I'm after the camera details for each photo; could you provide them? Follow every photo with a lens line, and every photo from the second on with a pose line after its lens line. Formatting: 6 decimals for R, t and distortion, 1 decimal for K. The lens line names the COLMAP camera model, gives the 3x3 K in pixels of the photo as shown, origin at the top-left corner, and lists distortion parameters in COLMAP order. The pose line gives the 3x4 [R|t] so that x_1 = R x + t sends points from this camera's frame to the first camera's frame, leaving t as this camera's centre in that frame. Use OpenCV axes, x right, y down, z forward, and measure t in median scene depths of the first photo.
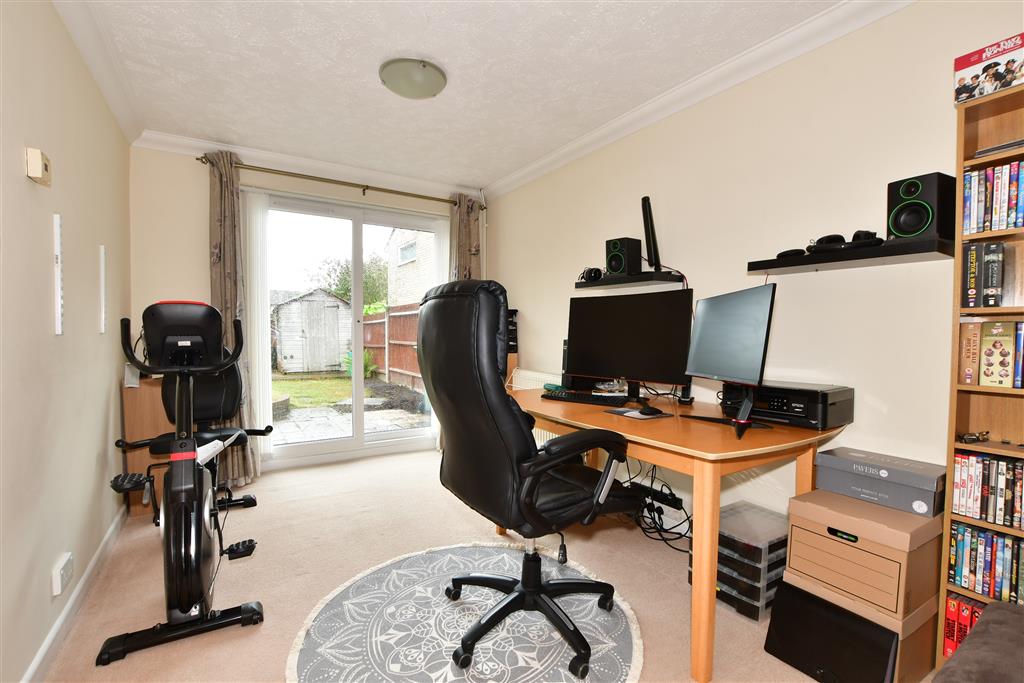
lens RADIAL K [[448.8, 0, 510.7], [0, 448.8, 345.9], [0, 0, 1]] dist [0.000803, -0.000072]
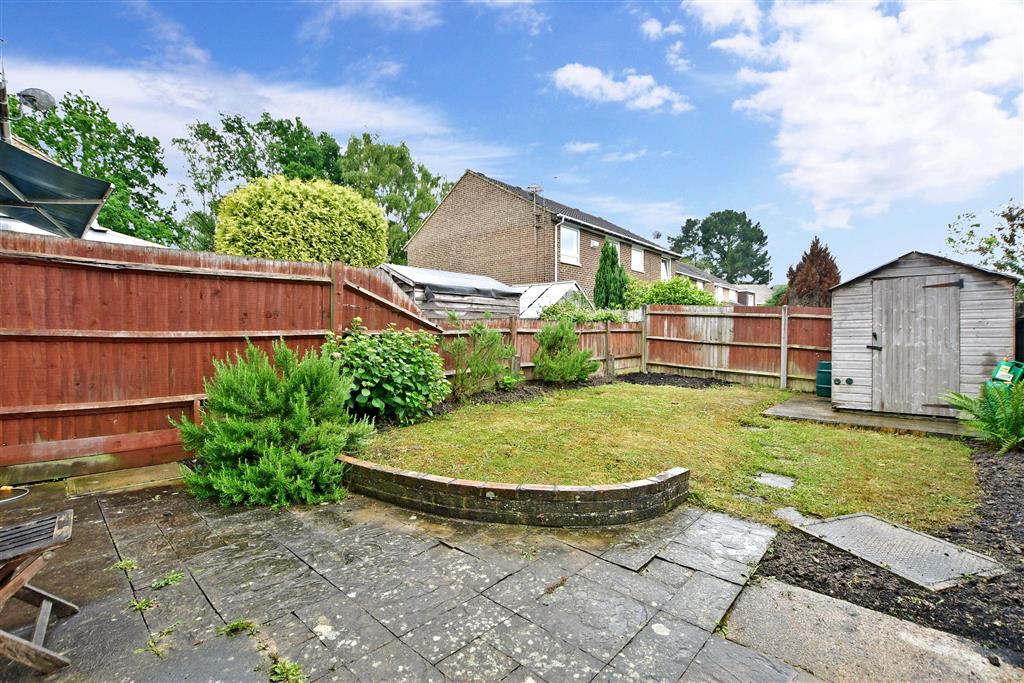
lens RADIAL K [[448.8, 0, 514.3], [0, 448.8, 341.9], [0, 0, 1]] dist [0.000803, -0.000072]
pose [[0.280092, 0.006391, -0.959952, -0.061376], [-0.027823, 0.999612, -0.001464, -0.012263], [0.959570, 0.027119, 0.280161, 0.424625]]
